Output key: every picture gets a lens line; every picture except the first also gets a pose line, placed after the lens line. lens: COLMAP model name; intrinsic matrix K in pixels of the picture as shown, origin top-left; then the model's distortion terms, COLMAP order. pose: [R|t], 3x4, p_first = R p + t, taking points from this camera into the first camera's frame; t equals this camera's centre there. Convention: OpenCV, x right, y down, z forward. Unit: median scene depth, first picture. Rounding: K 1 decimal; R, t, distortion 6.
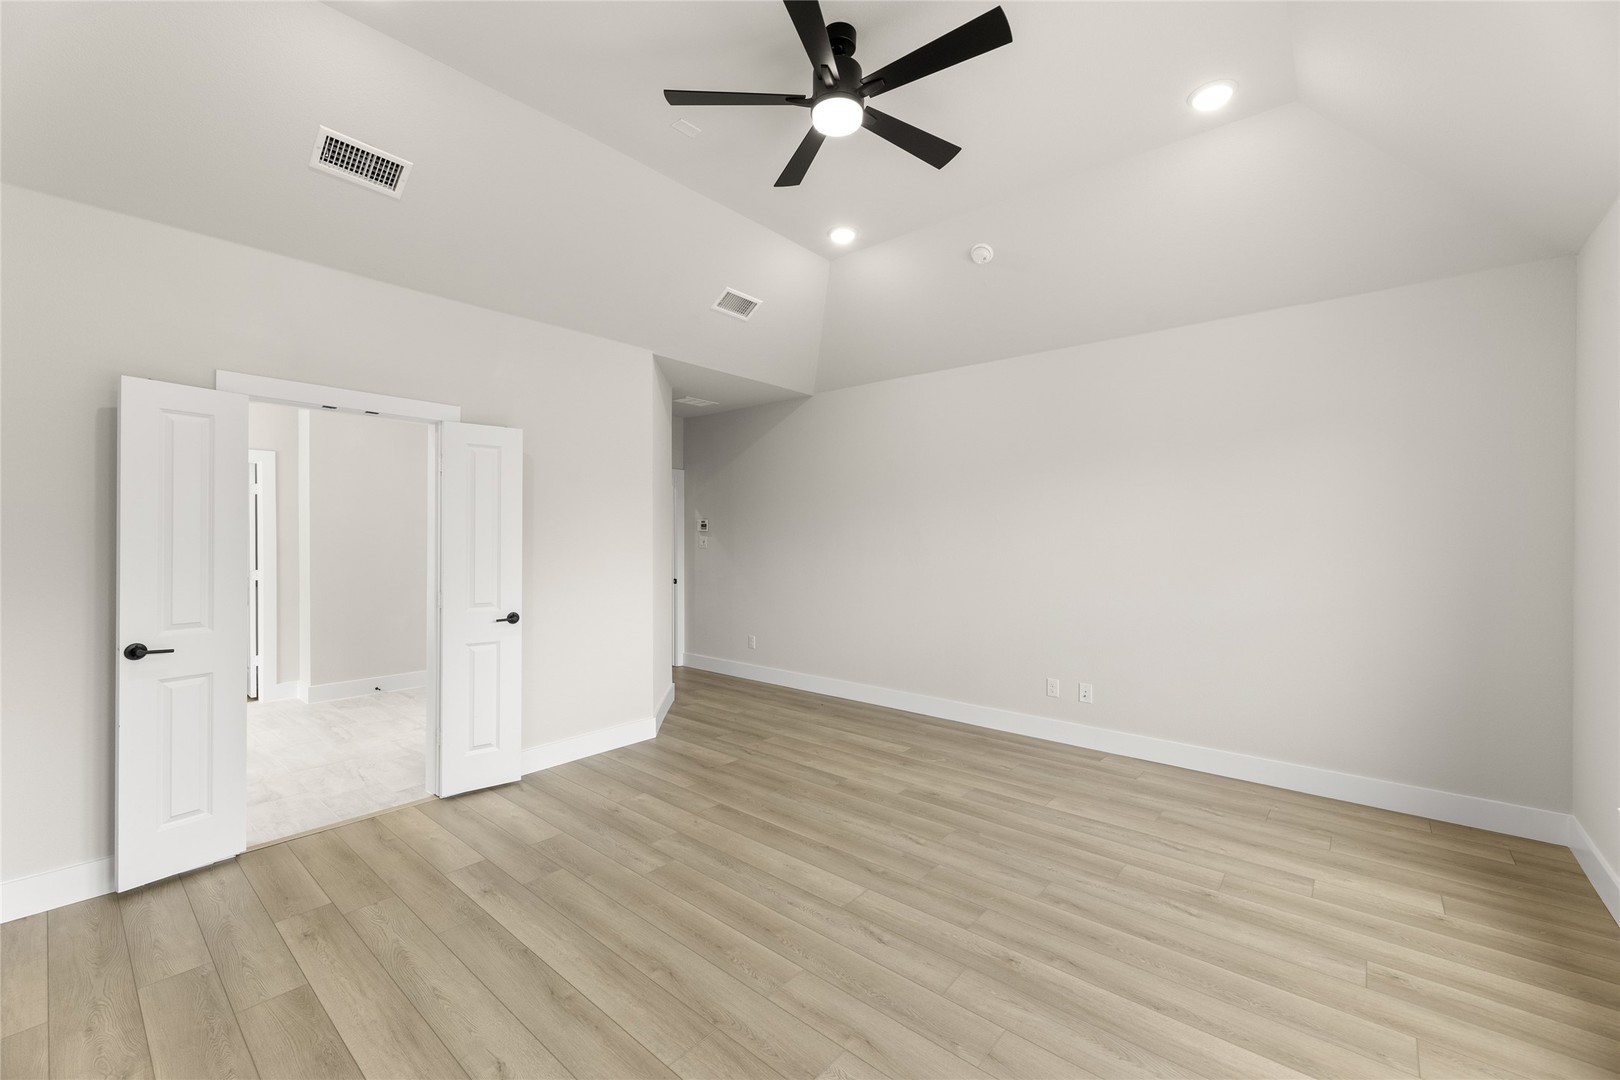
lens RADIAL K [[657.6, 0, 809.1], [0, 657.6, 537.0], [0, 0, 1]] dist [-0.001432, 0.000399]
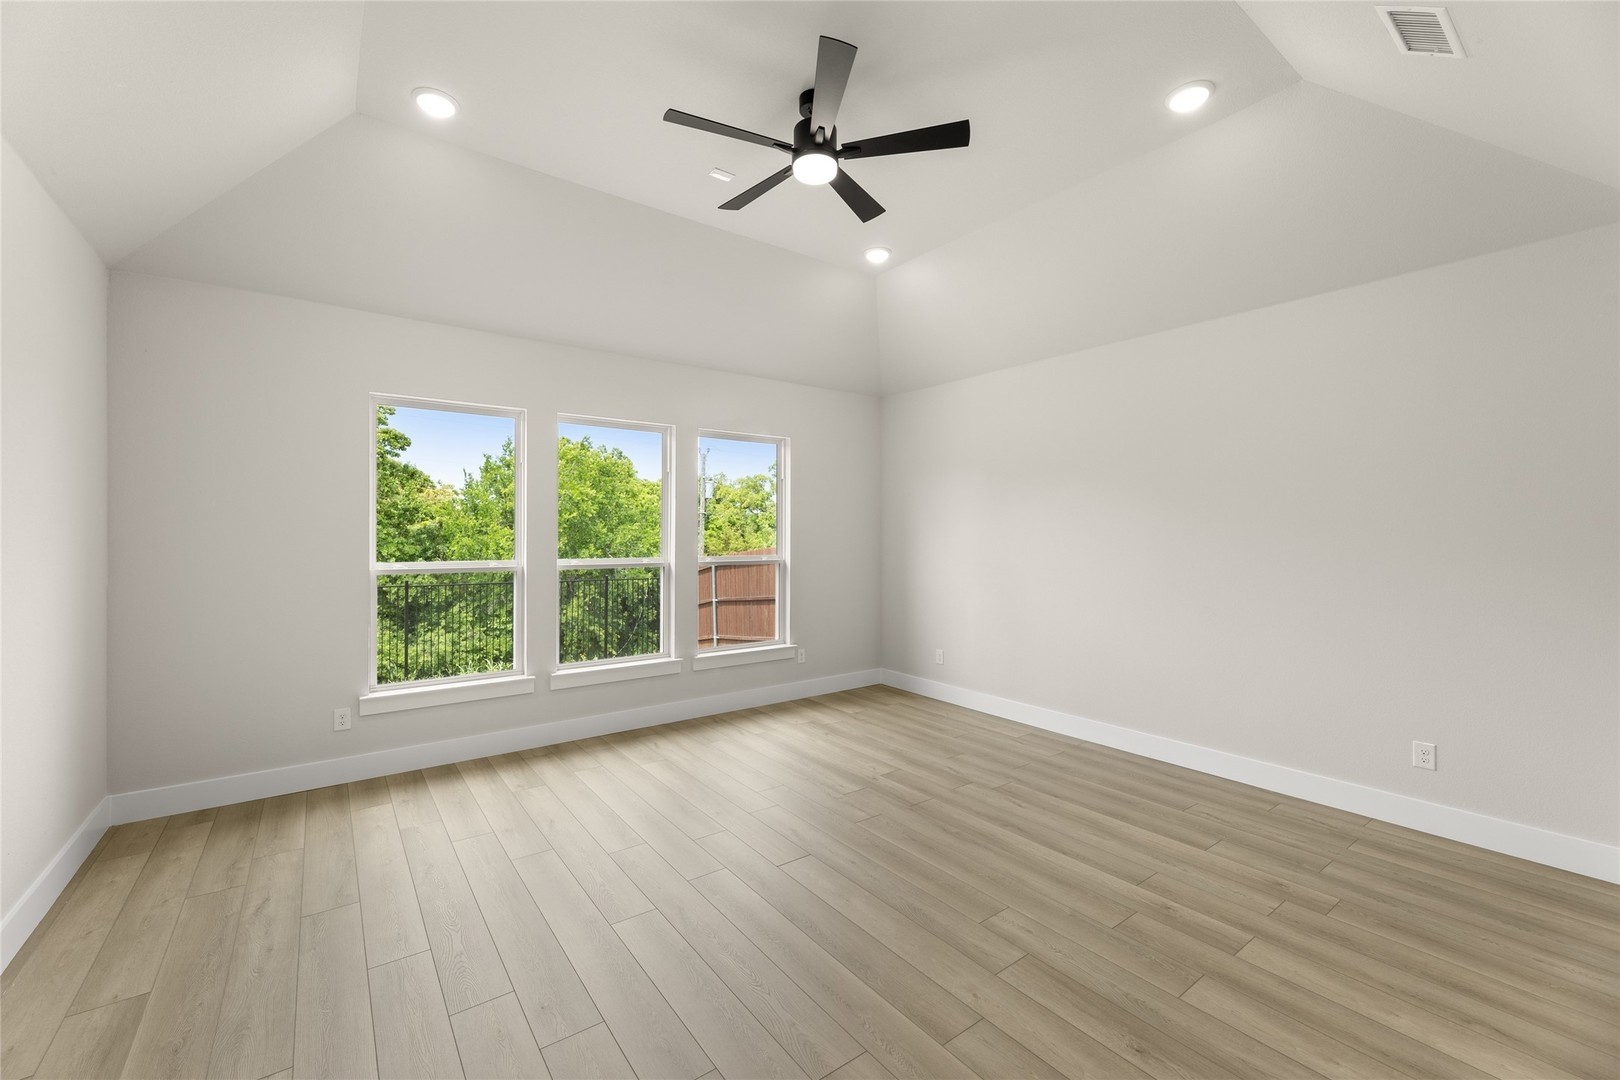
lens RADIAL K [[657.6, 0, 810.9], [0, 657.6, 536.5], [0, 0, 1]] dist [-0.001432, 0.000399]
pose [[-0.975294, -0.002765, 0.220895, -0.194099], [-0.001448, 0.999980, 0.006123, -0.001644], [-0.220907, 0.005652, -0.975278, 2.010830]]
